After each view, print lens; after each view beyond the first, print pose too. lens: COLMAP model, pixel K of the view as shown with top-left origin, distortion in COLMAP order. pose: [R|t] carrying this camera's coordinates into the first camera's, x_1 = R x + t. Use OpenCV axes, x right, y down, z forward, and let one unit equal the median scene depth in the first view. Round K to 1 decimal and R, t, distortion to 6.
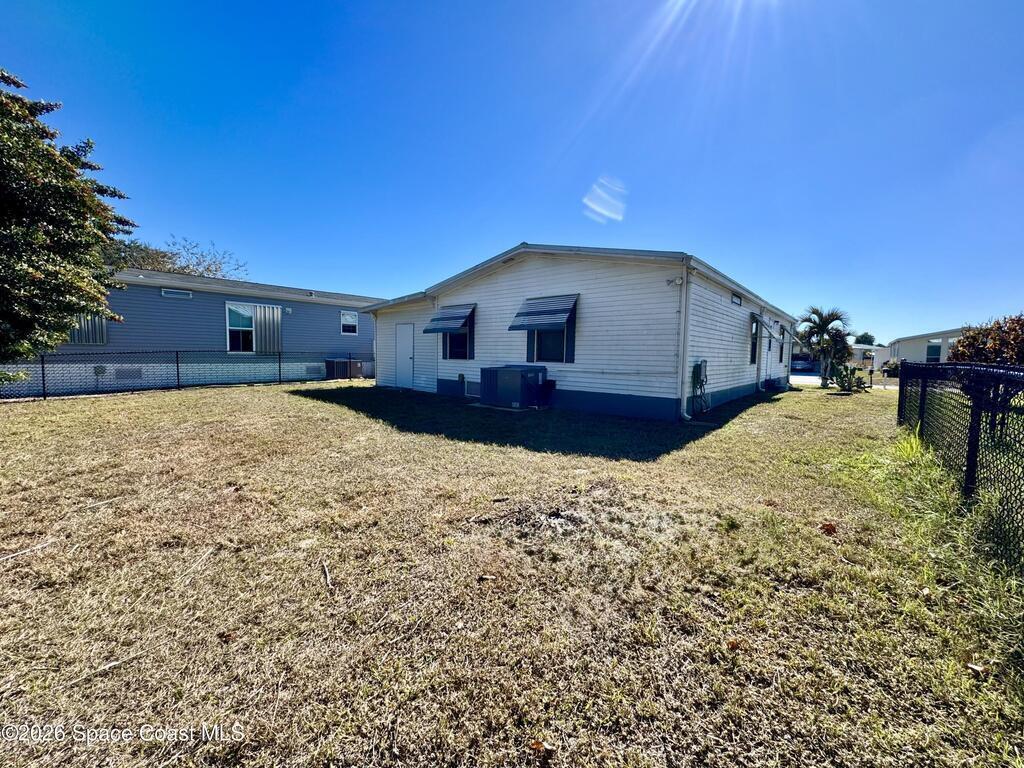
lens RADIAL K [[409.6, 0, 512.0], [0, 409.6, 384.0], [0, 0, 1]] dist [-0.002253, -0.000076]
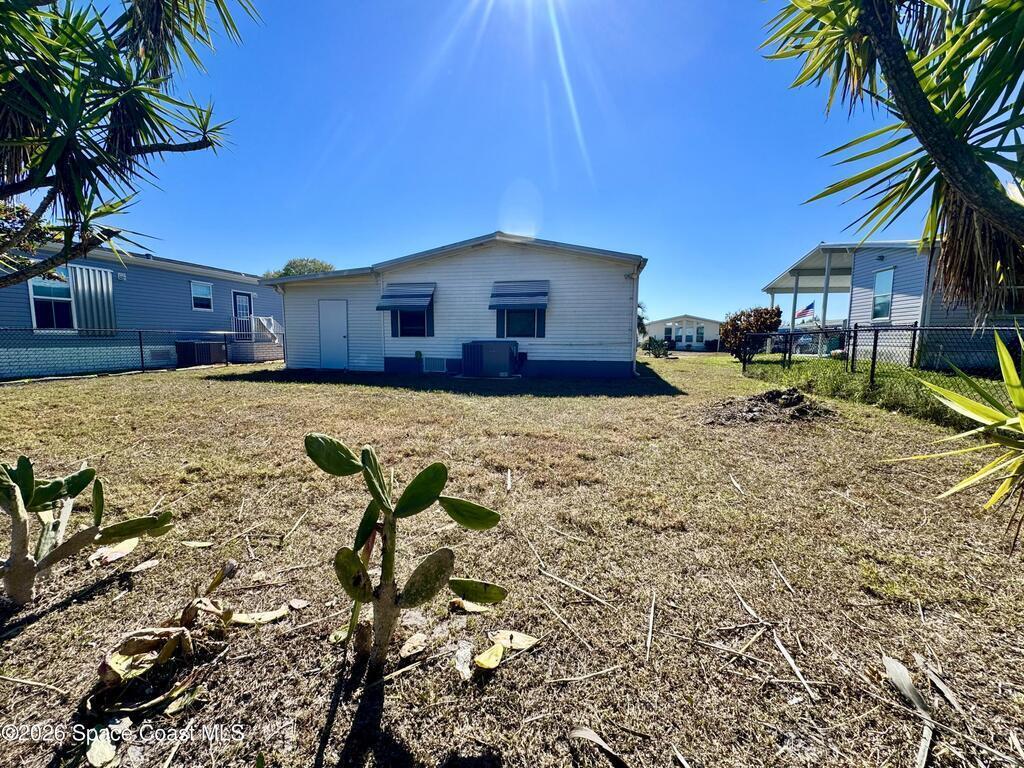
lens RADIAL K [[409.6, 0, 512.0], [0, 409.6, 384.0], [0, 0, 1]] dist [-0.002253, -0.000076]
pose [[0.877205, -0.063189, 0.475940, -0.452821], [0.042850, 0.997649, 0.053477, 0.014962], [-0.478201, -0.026516, 0.877850, -0.022767]]
